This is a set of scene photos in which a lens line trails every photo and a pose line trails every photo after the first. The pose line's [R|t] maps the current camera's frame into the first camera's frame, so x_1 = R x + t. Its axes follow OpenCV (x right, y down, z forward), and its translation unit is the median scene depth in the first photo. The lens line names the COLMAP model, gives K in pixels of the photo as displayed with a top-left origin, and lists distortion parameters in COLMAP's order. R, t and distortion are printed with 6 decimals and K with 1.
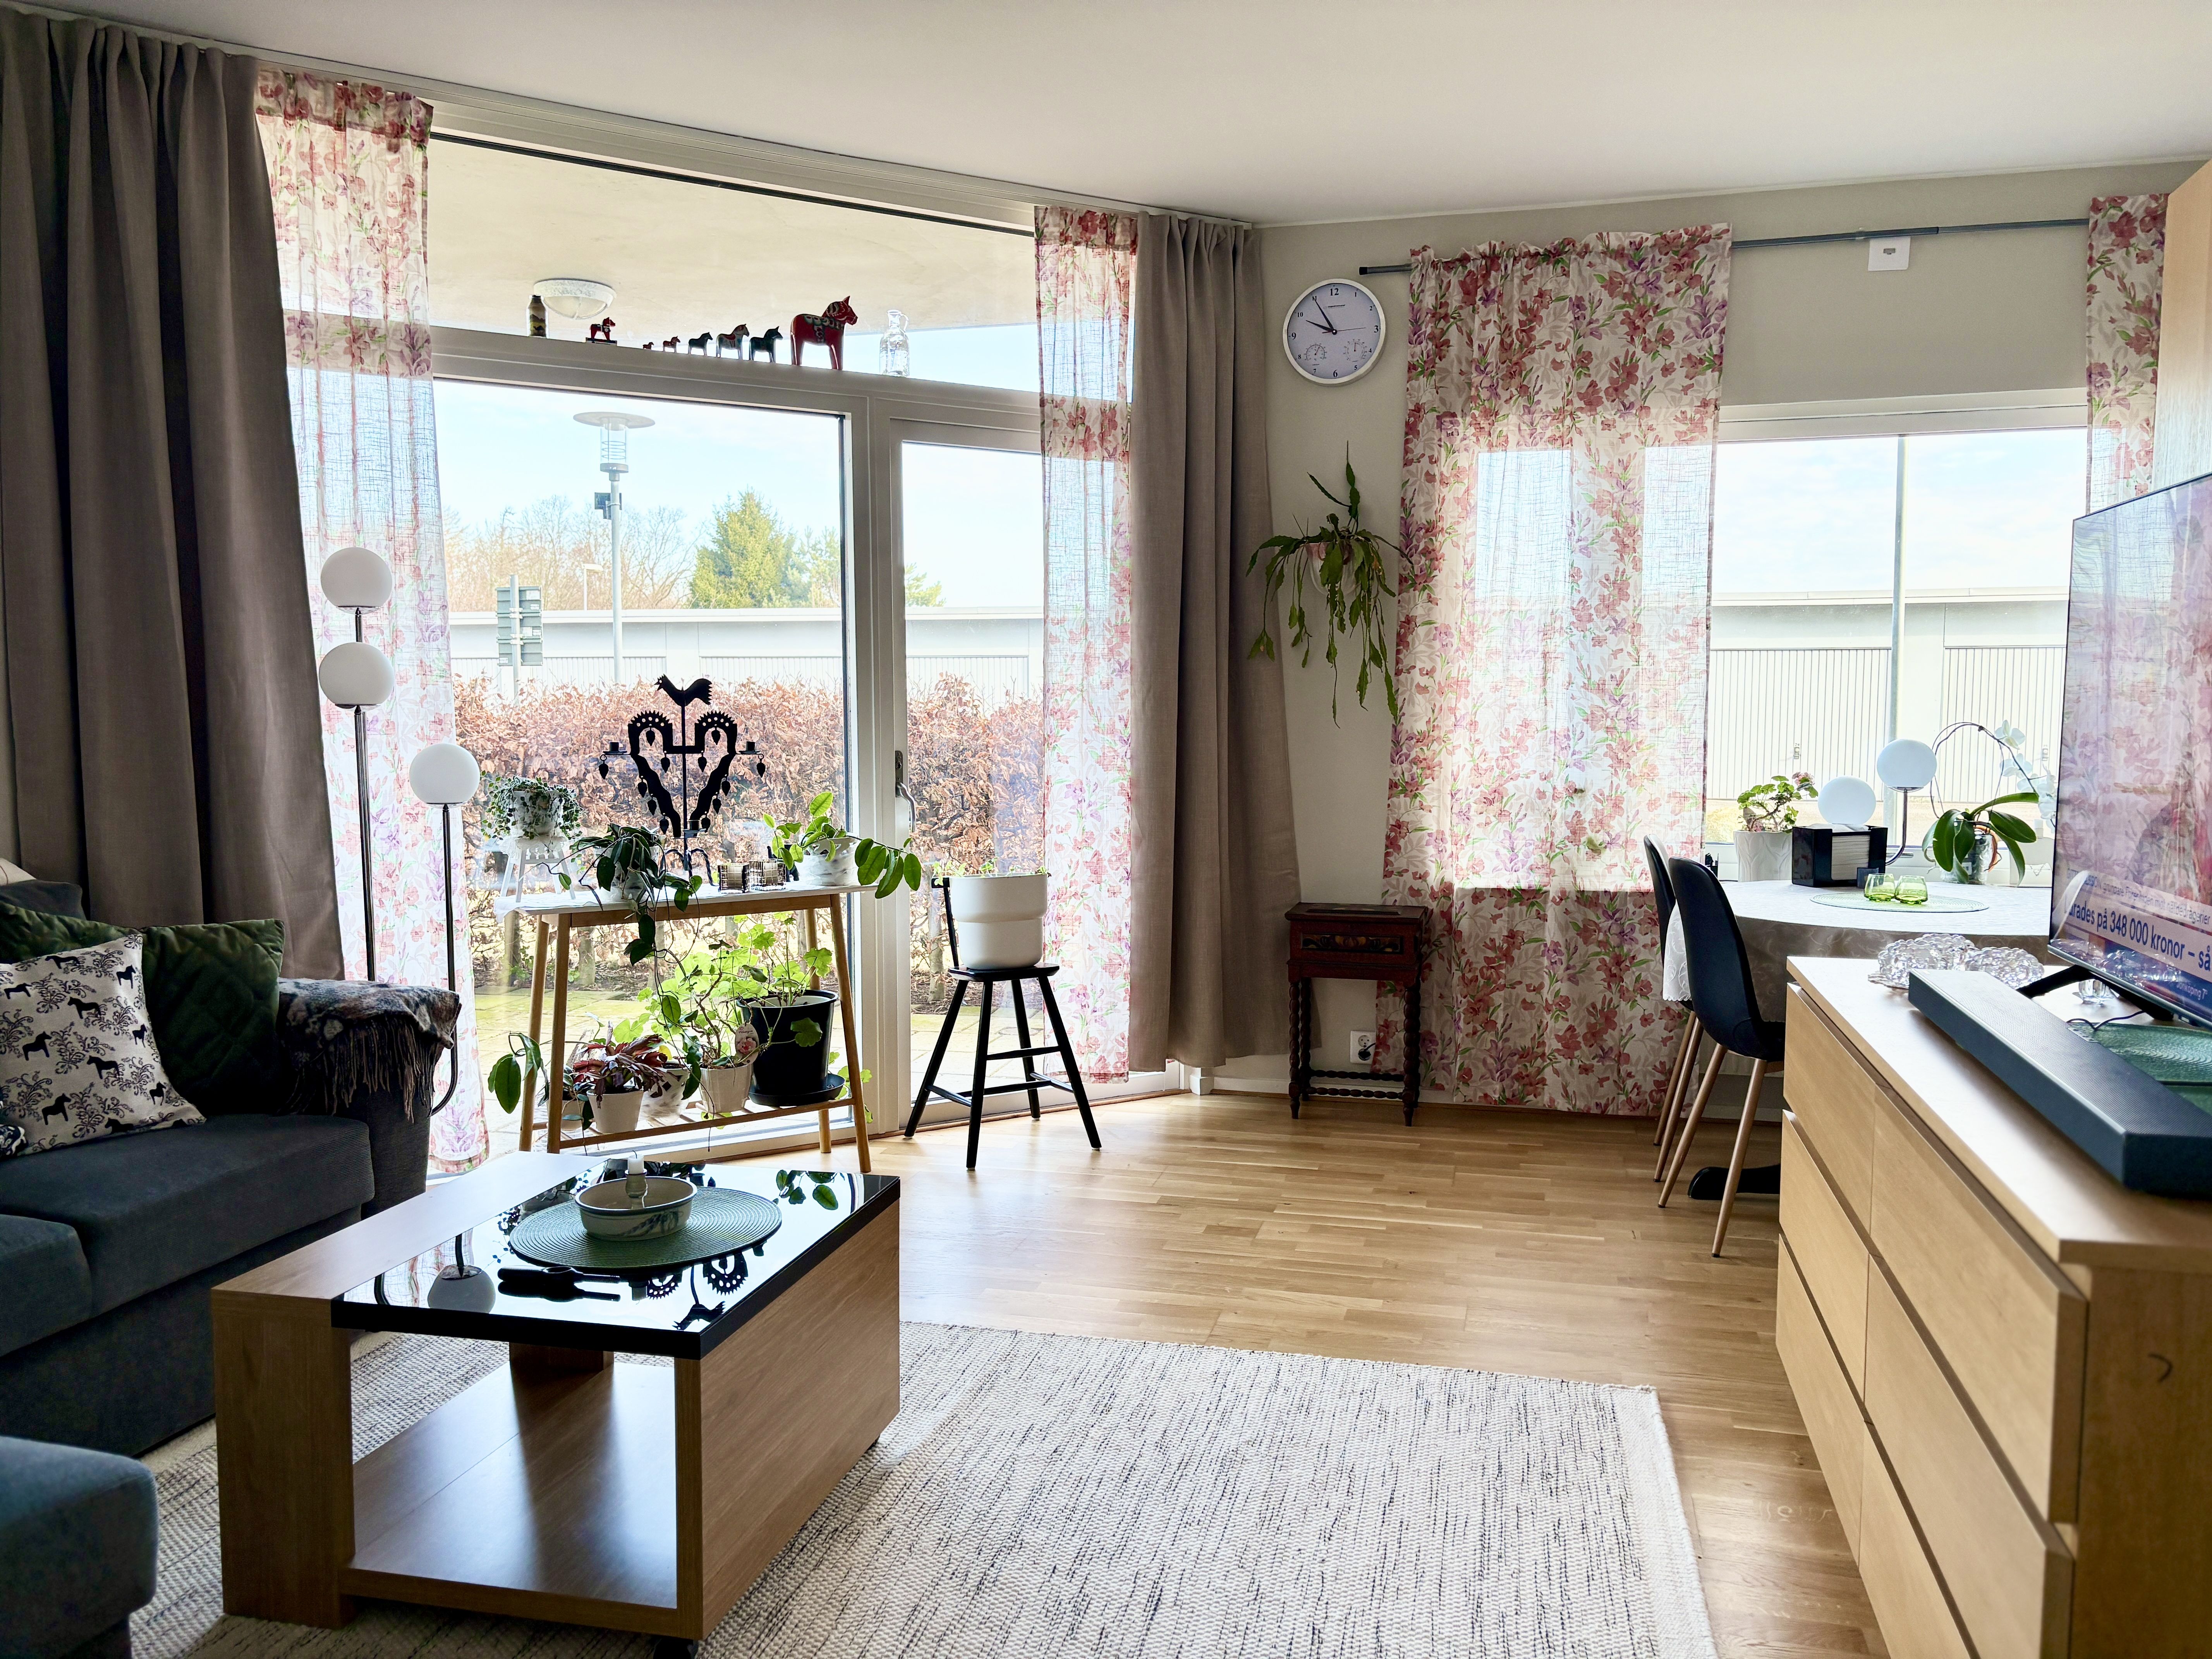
lens RADIAL K [[1675.7, 0, 1118.1], [0, 1675.7, 840.5], [0, 0, 1]] dist [0.040082, -0.030985]
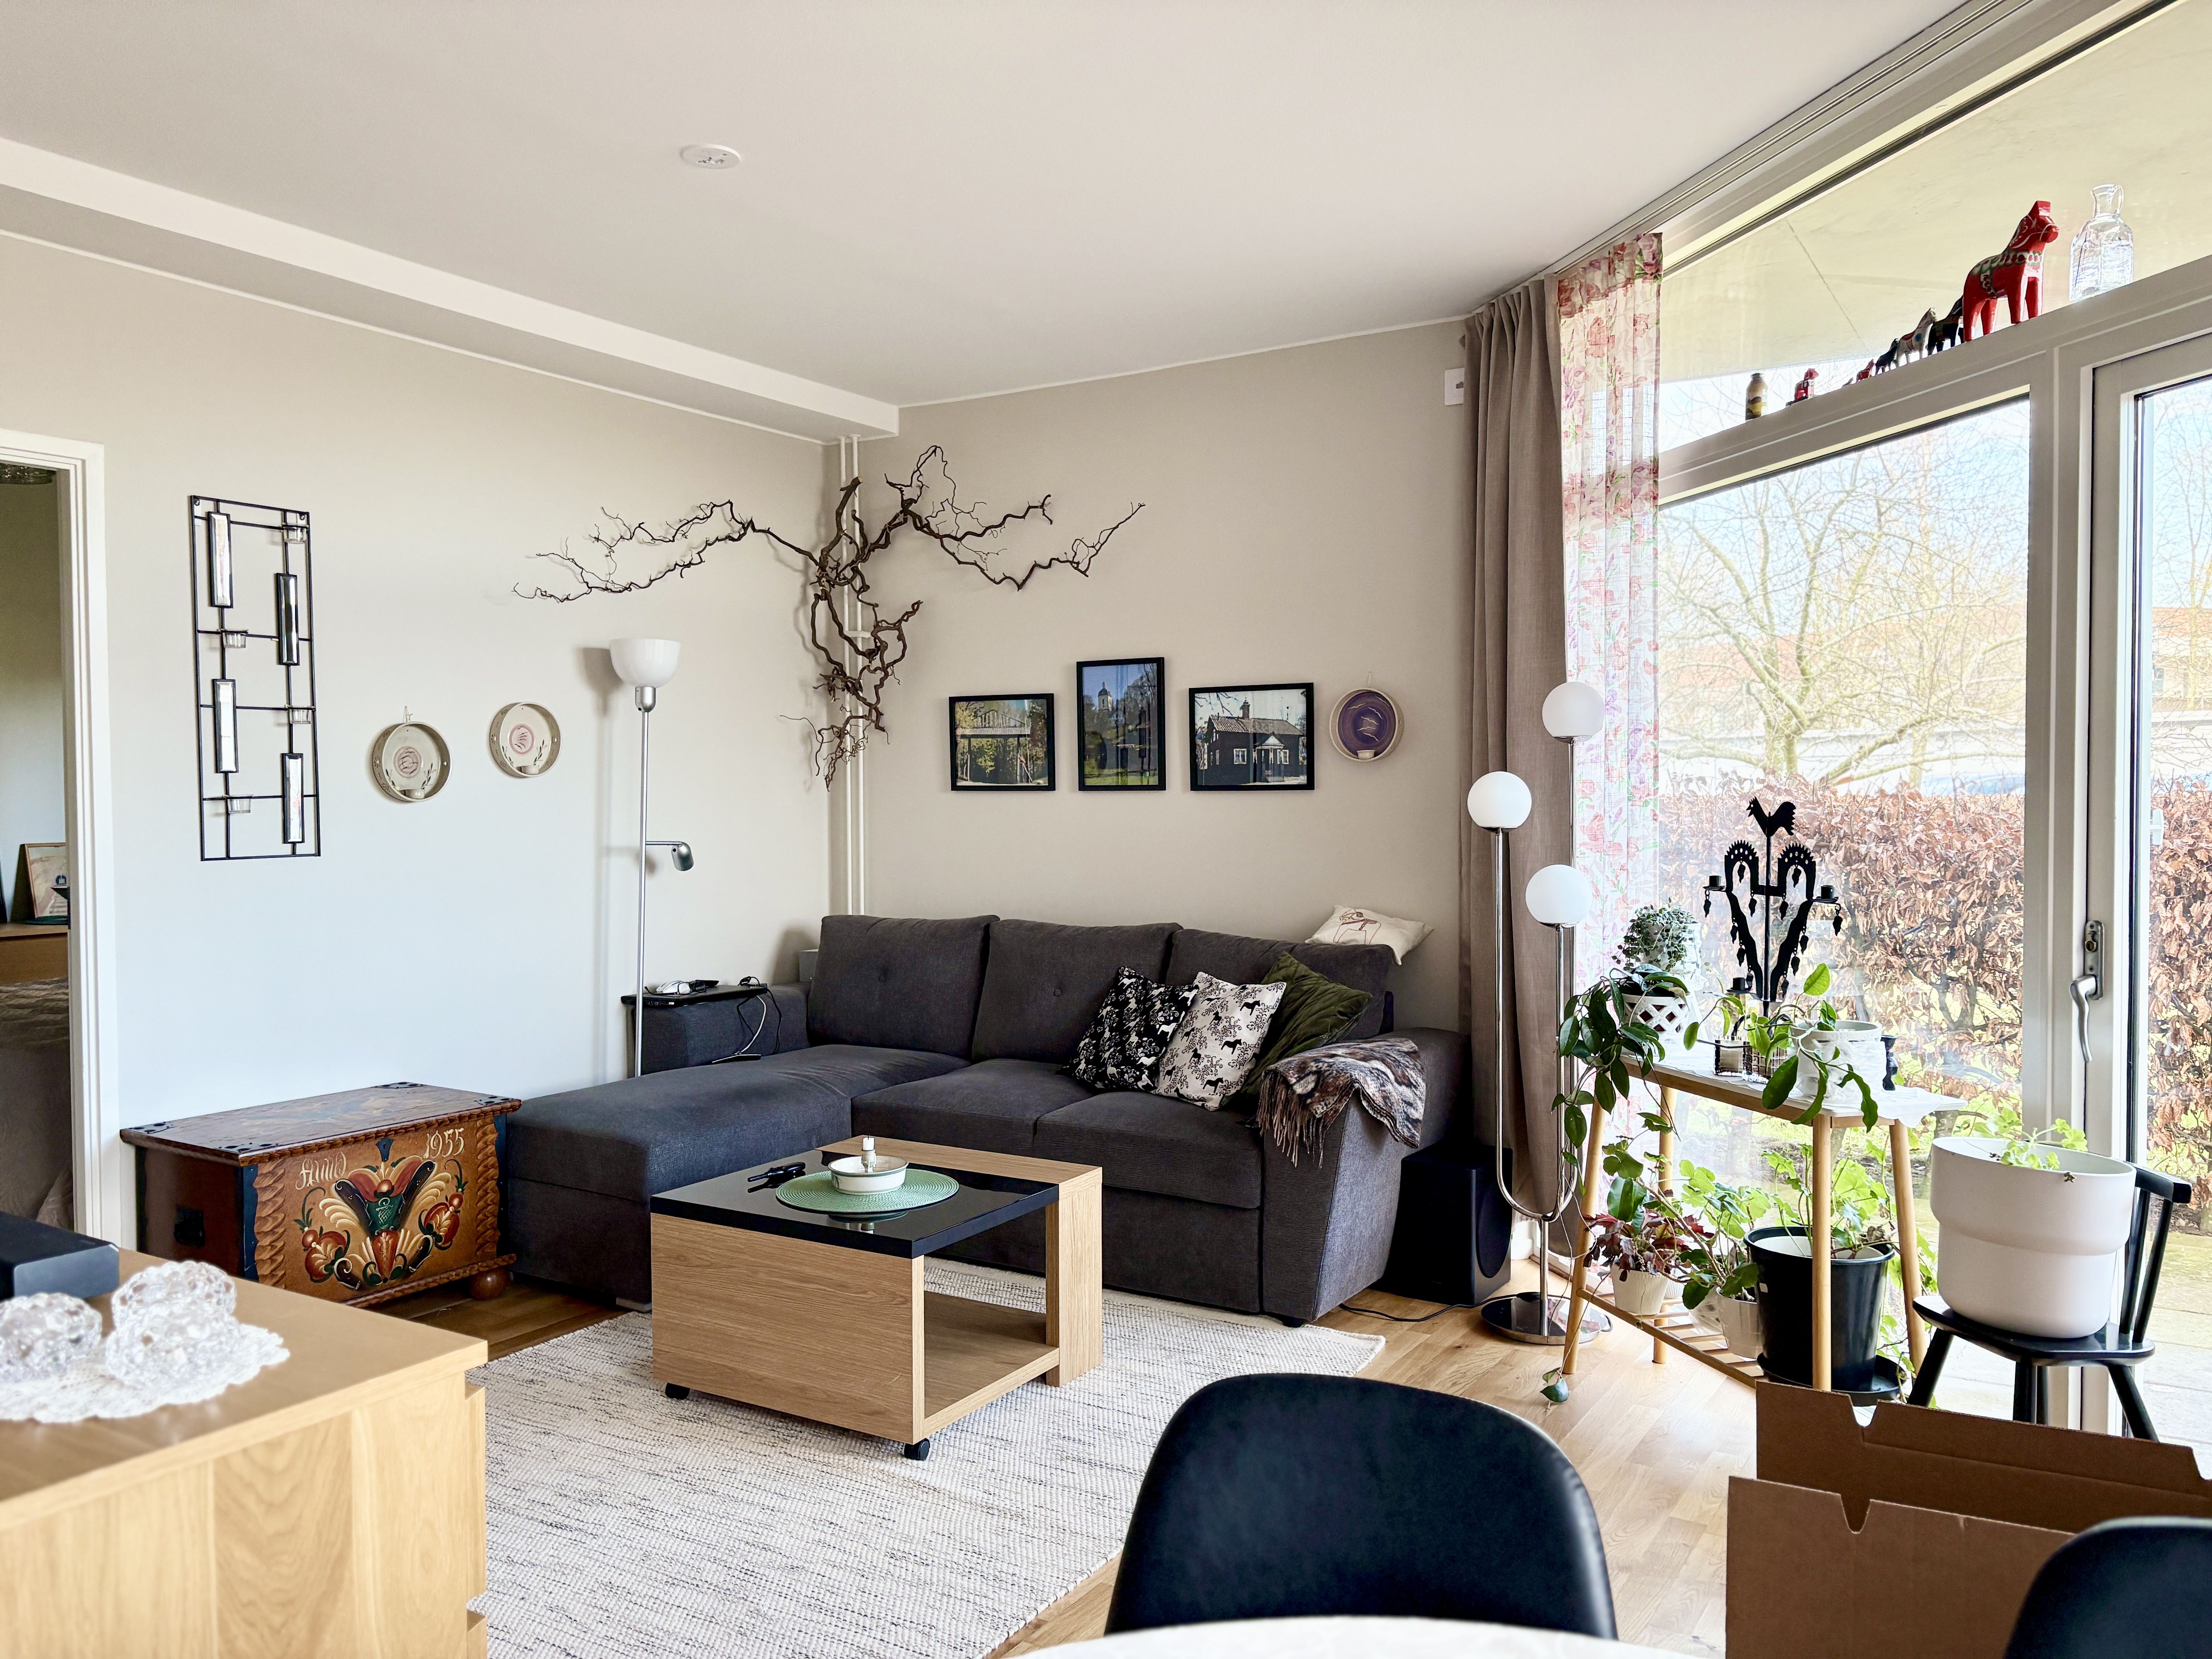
lens RADIAL K [[1675.7, 0, 1112.0], [0, 1675.7, 836.4], [0, 0, 1]] dist [0.040082, -0.030985]
pose [[-0.310541, 0.032678, -0.949998, 0.630744], [-0.072443, 0.995689, 0.057930, -0.108335], [0.947796, 0.086811, -0.306834, 0.990778]]
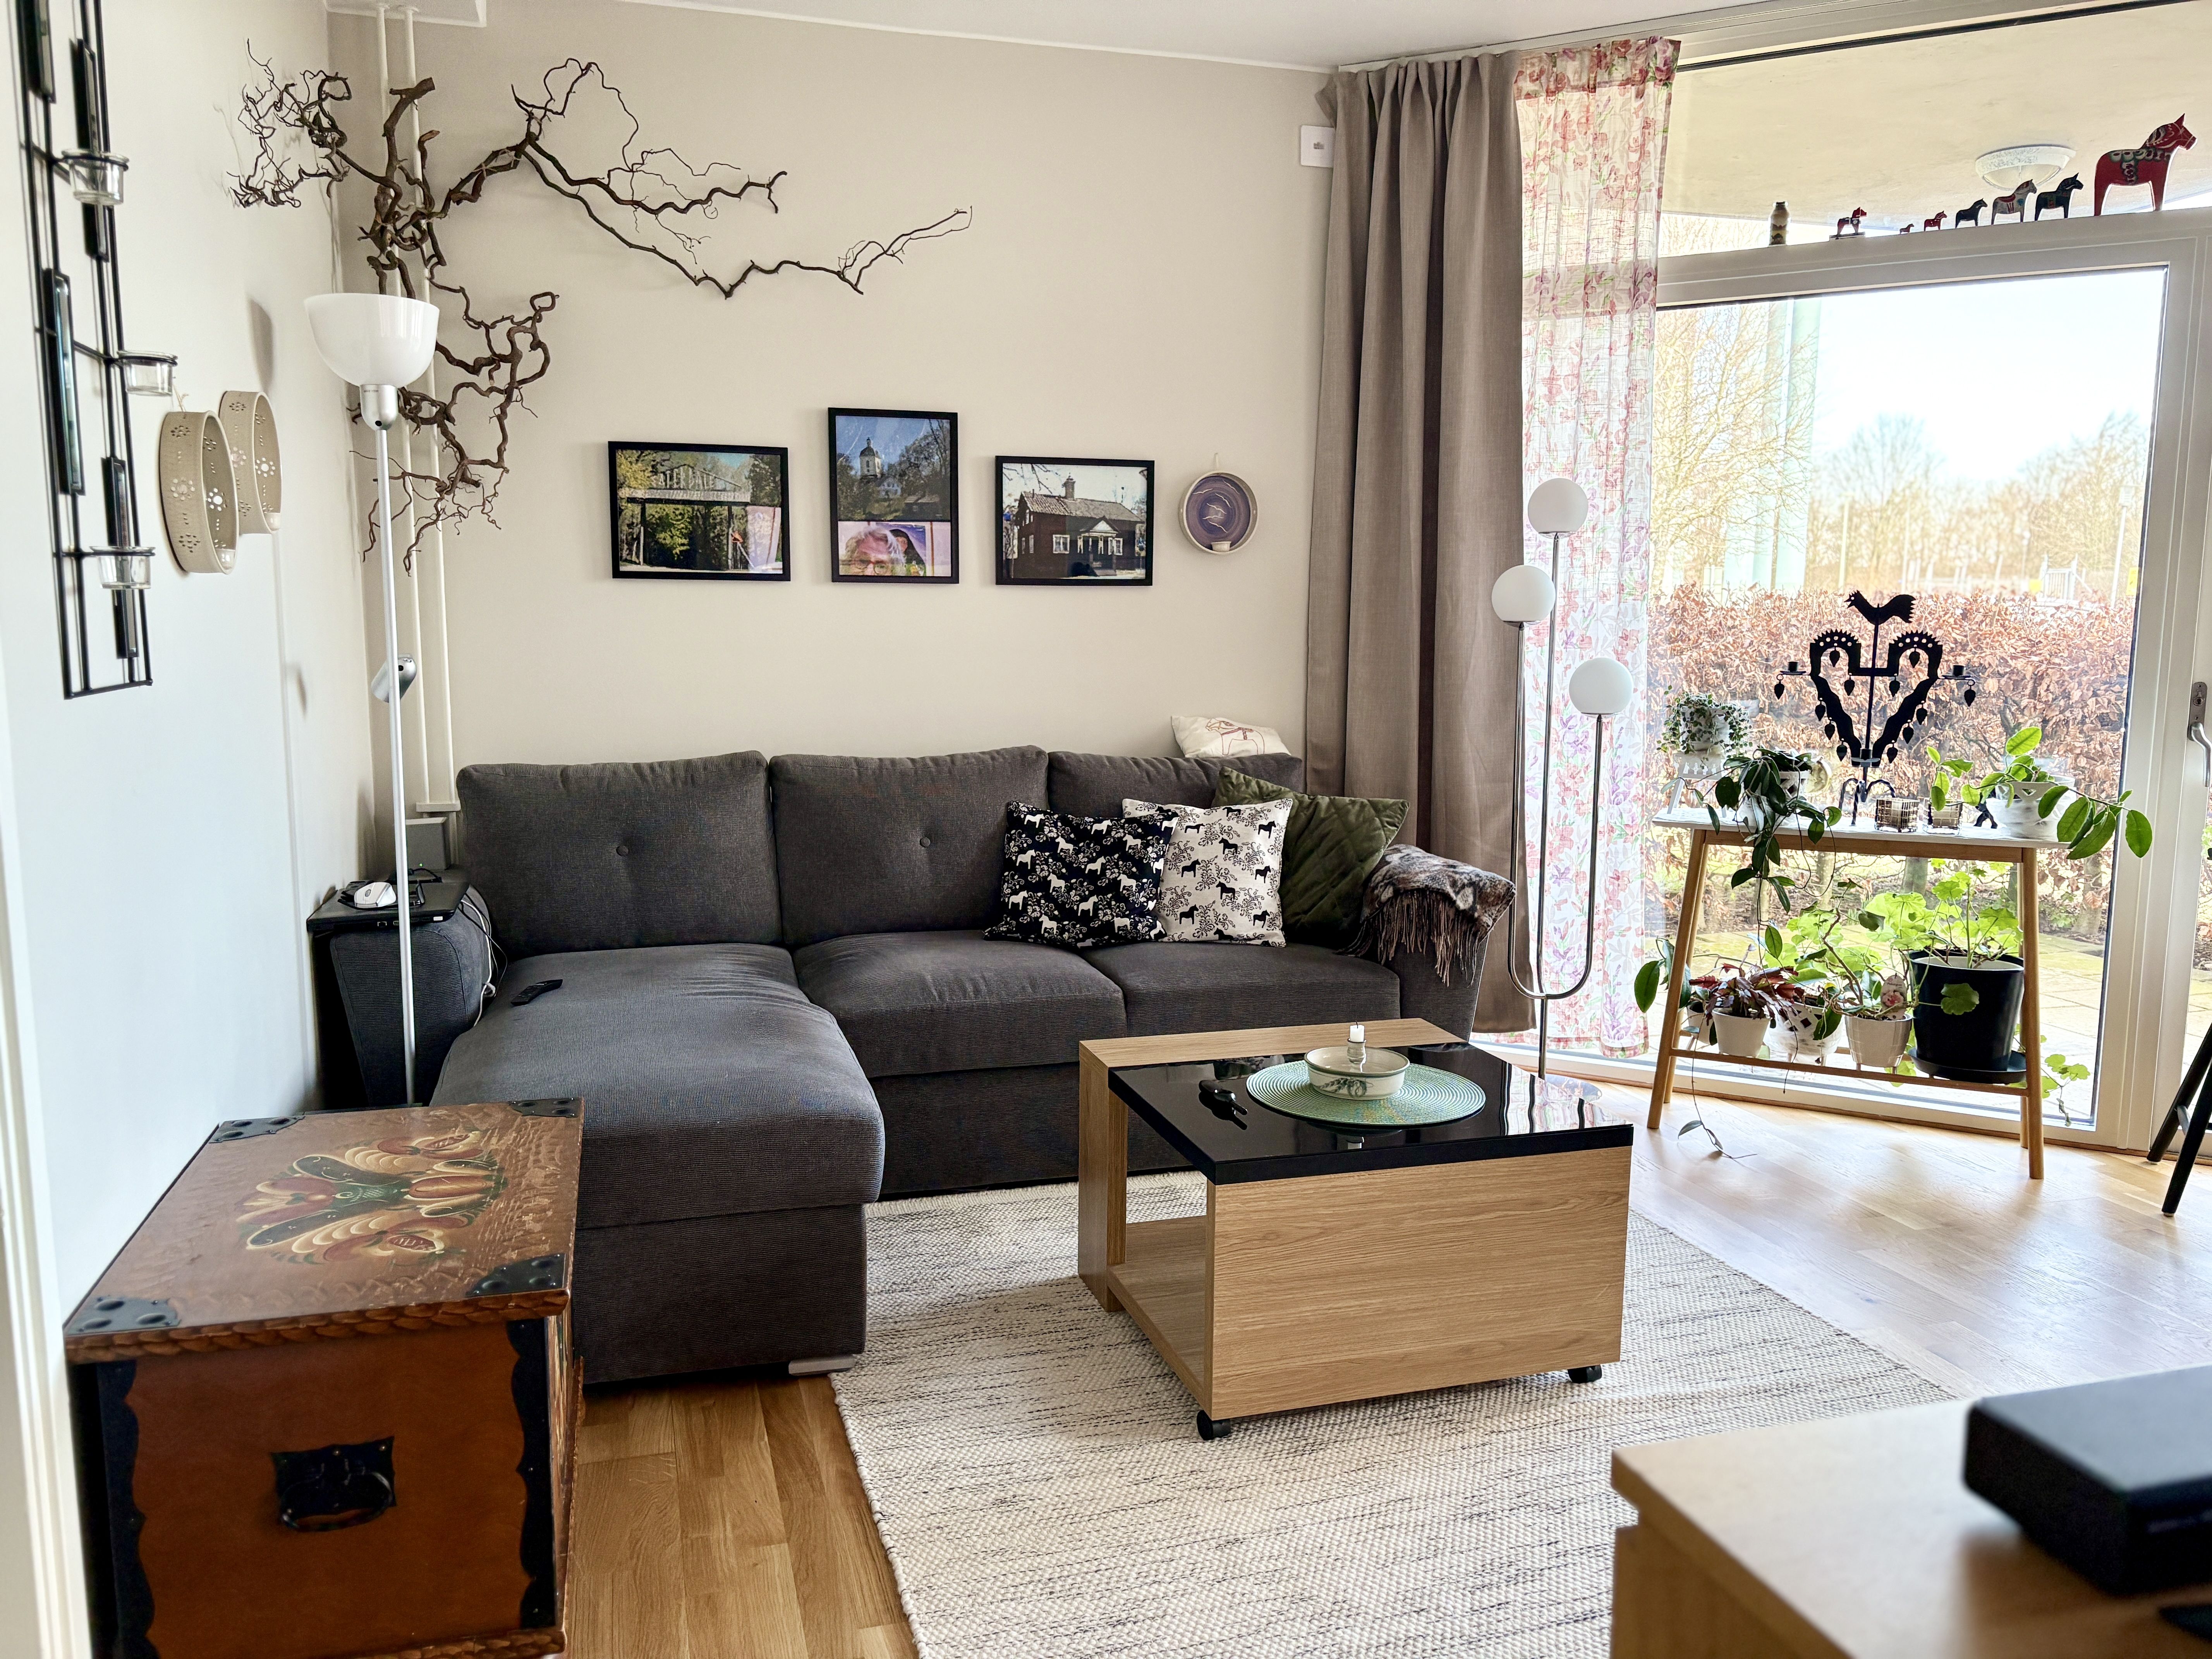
lens RADIAL K [[1675.7, 0, 1110.3], [0, 1675.7, 843.1], [0, 0, 1]] dist [0.040082, -0.030985]
pose [[0.509667, 0.122922, -0.851546, 0.347021], [-0.077595, 0.992275, 0.096794, -0.018639], [0.856866, 0.016743, 0.515268, 0.168052]]
